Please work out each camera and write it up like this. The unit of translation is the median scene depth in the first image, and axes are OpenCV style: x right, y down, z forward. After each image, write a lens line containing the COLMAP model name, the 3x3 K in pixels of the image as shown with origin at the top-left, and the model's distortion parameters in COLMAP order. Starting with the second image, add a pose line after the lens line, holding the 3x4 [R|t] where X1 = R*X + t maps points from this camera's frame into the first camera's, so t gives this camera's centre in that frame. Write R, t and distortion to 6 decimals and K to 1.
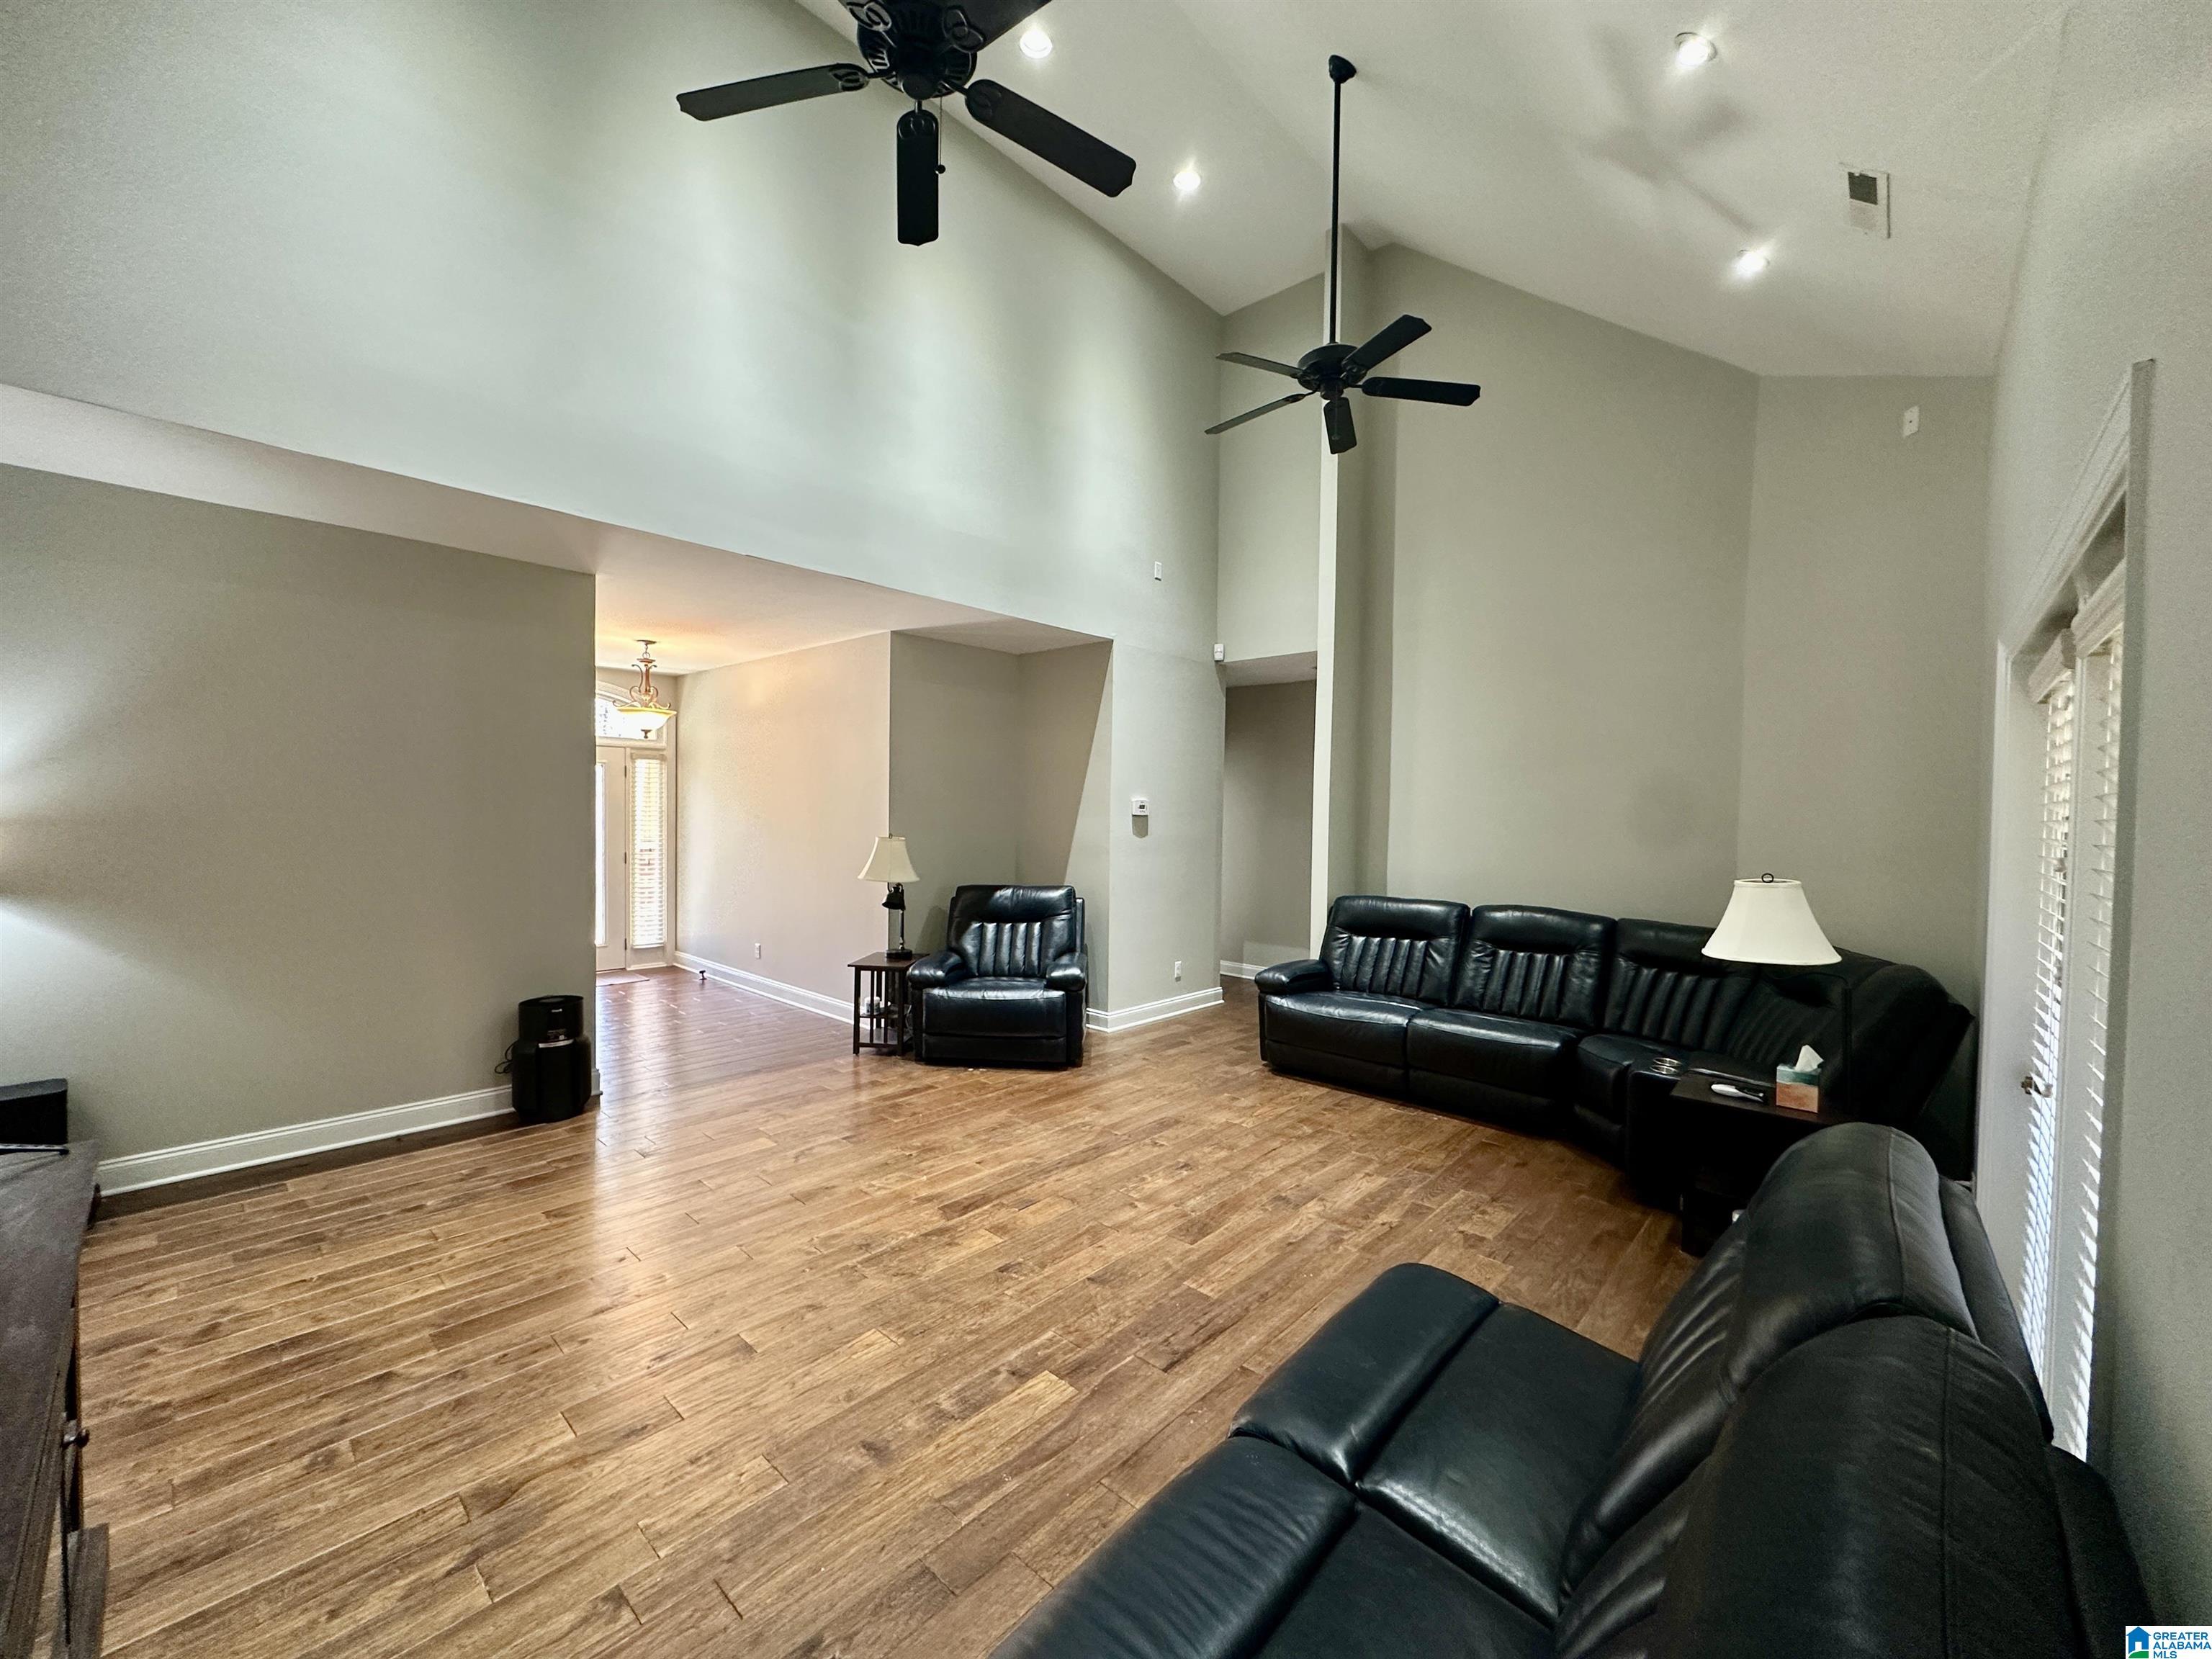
lens RADIAL K [[882.6, 0, 1095.5], [0, 882.6, 830.0], [0, 0, 1]] dist [-0.003893, 0.001233]
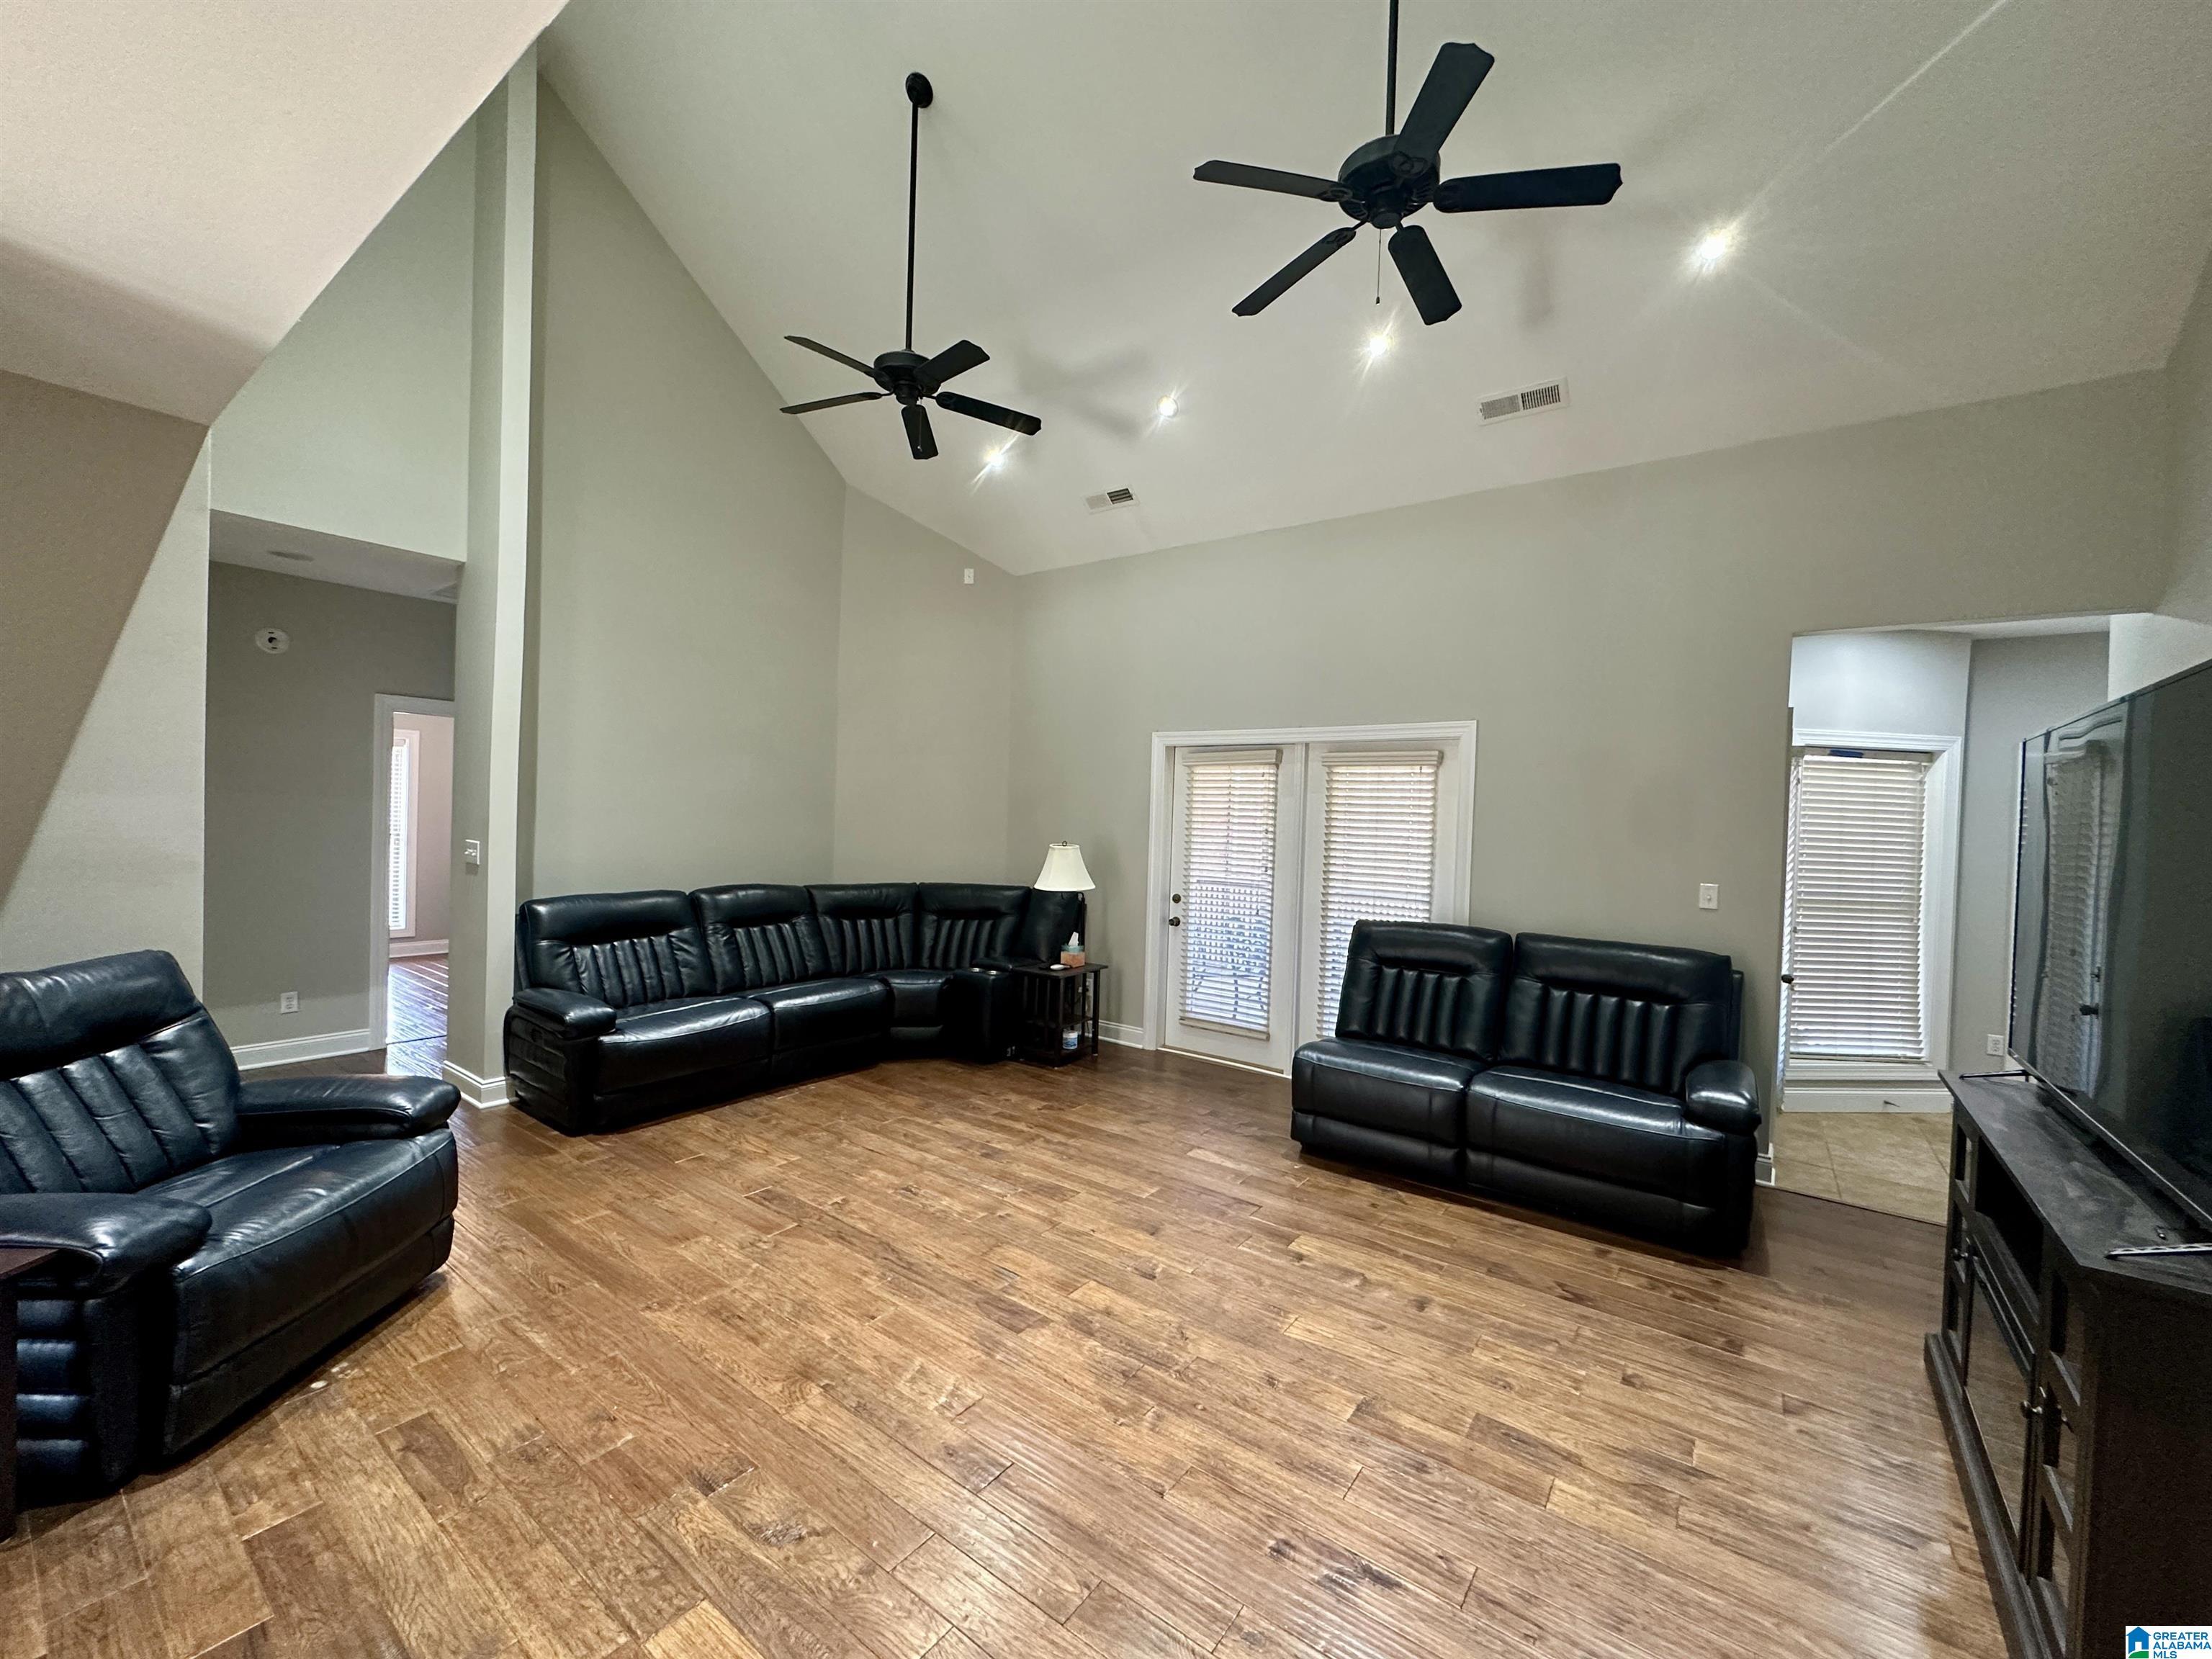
lens RADIAL K [[882.6, 0, 1107.9], [0, 882.6, 831.5], [0, 0, 1]] dist [-0.003893, 0.001233]
pose [[-0.112507, -0.037895, 0.992928, -0.924368], [-0.009315, 0.999269, 0.037081, -0.033495], [-0.993607, -0.005078, -0.112777, 1.008210]]
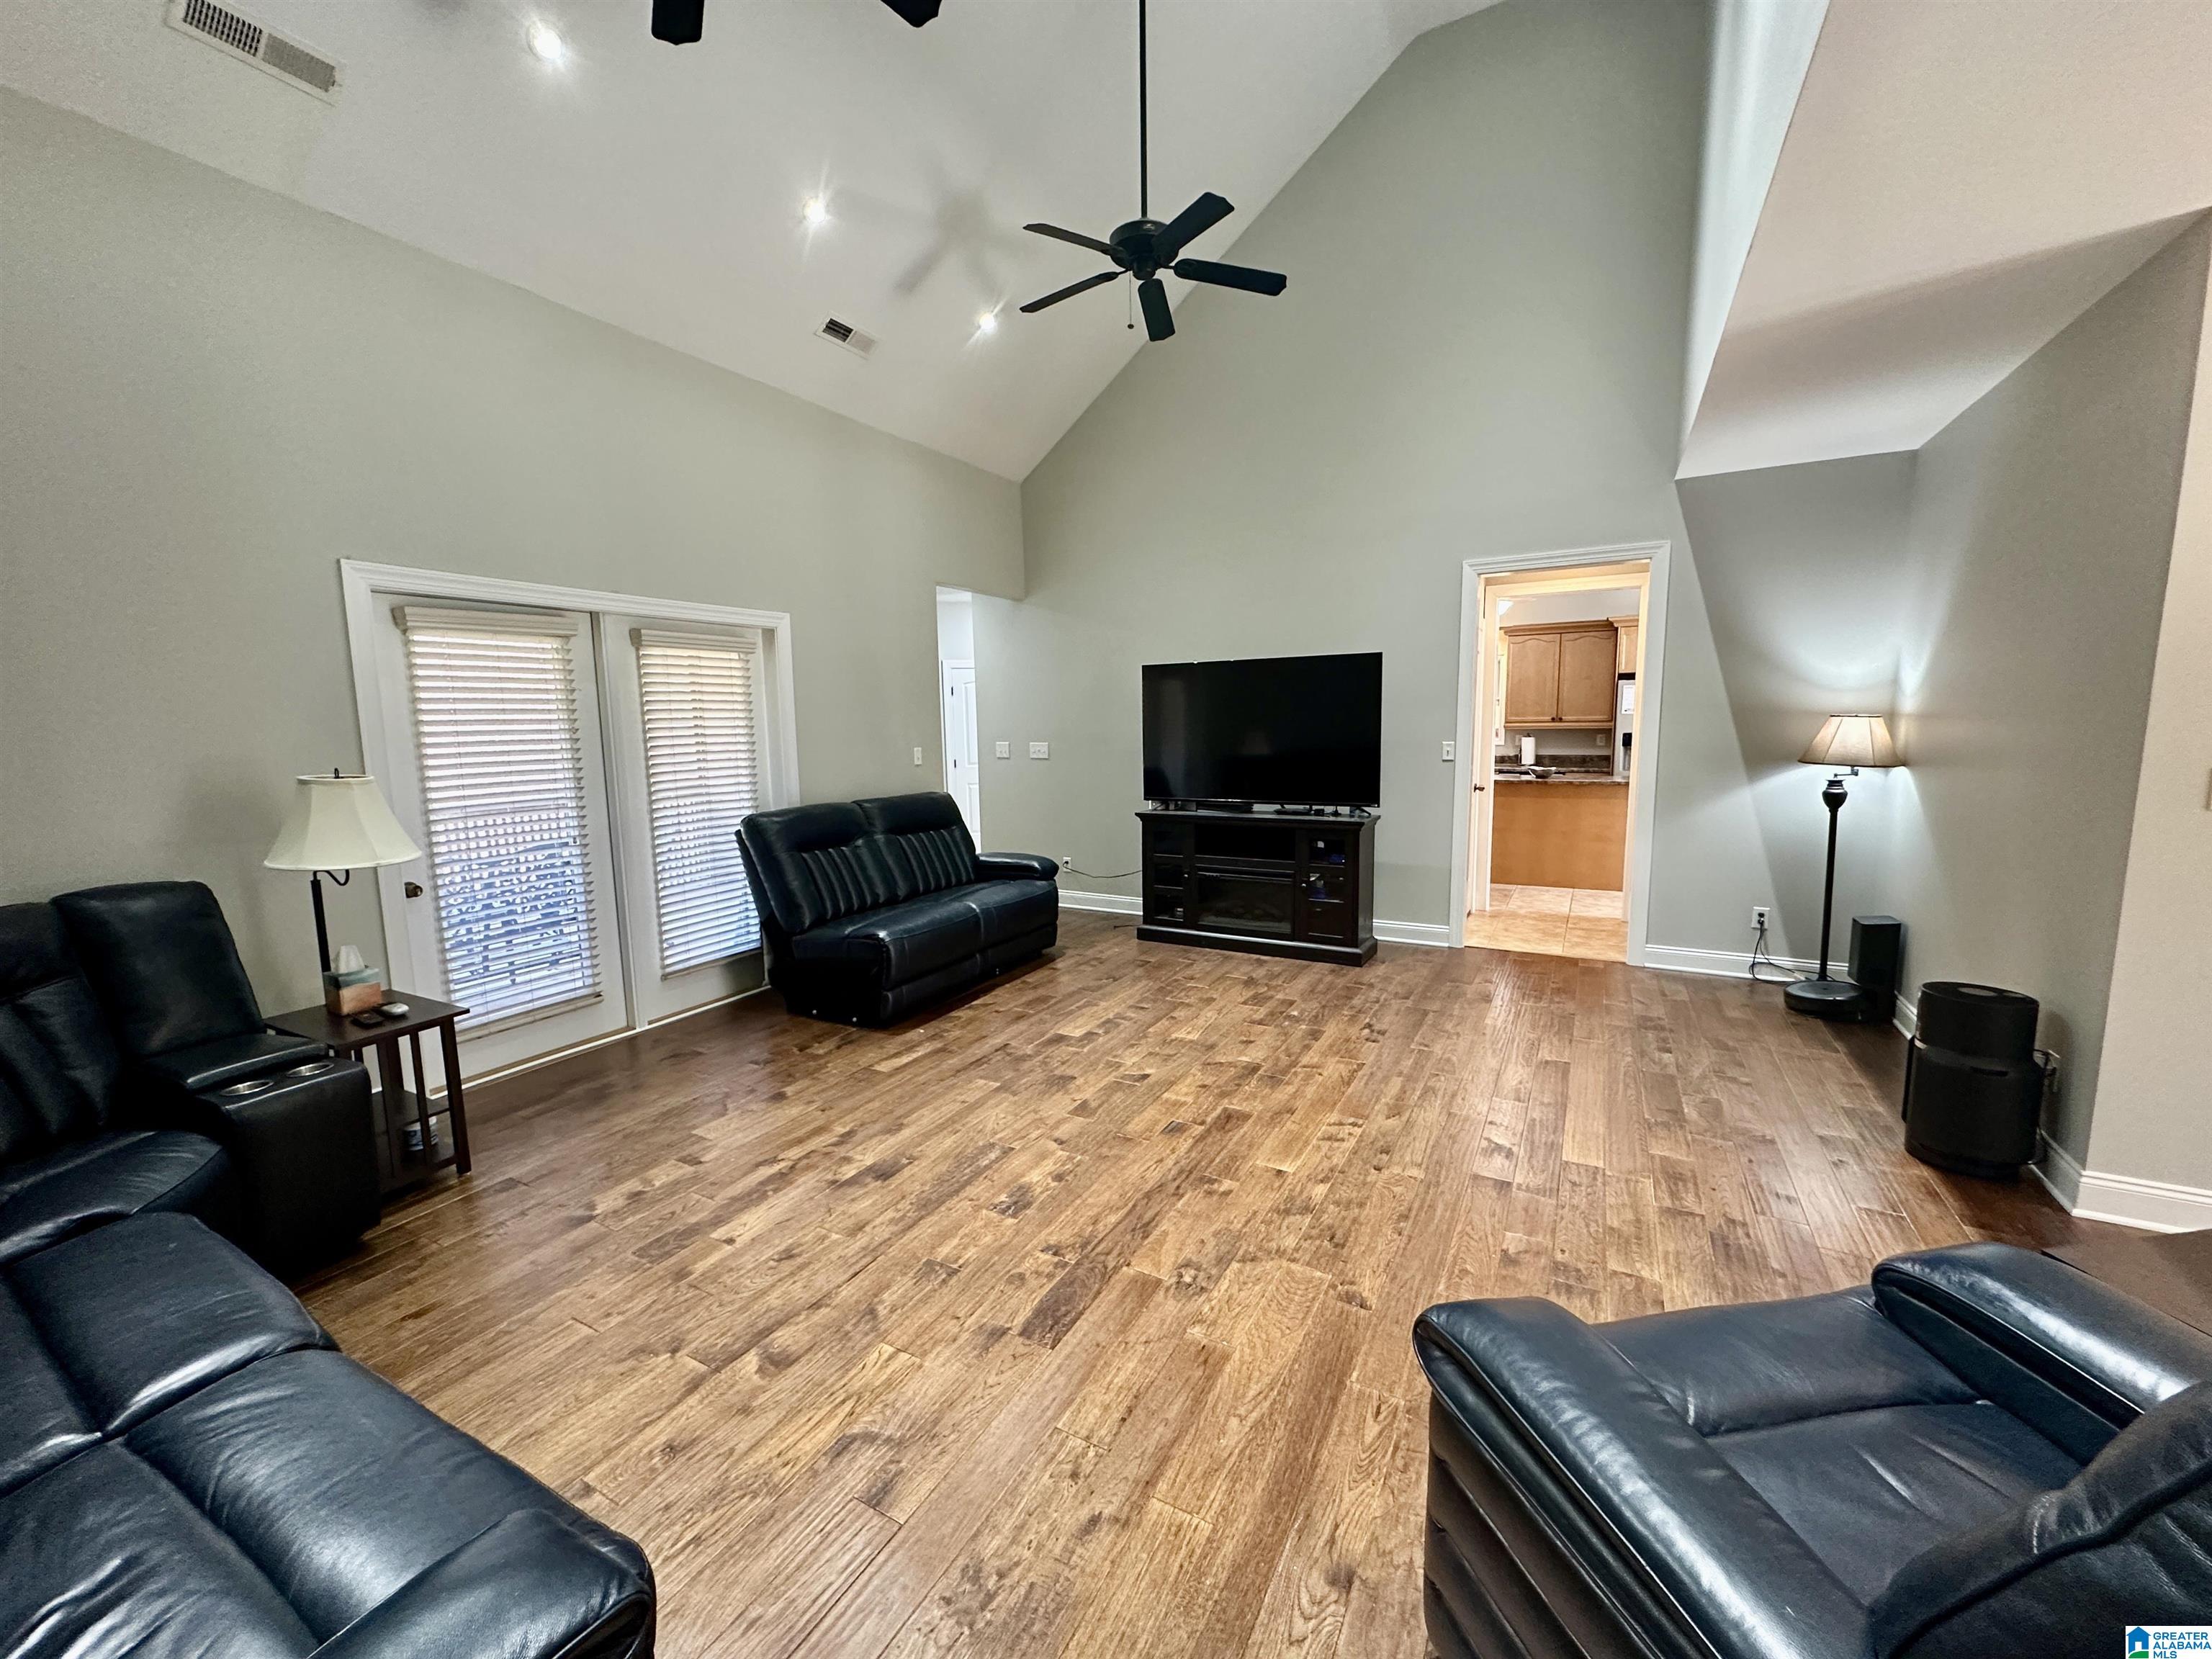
lens RADIAL K [[882.6, 0, 1103.3], [0, 882.6, 827.5], [0, 0, 1]] dist [-0.003893, 0.001233]
pose [[-0.971419, 0.027407, -0.235782, 0.204192], [-0.005903, 0.990216, 0.139419, -0.016949], [0.237296, 0.136826, -0.961753, 1.847849]]
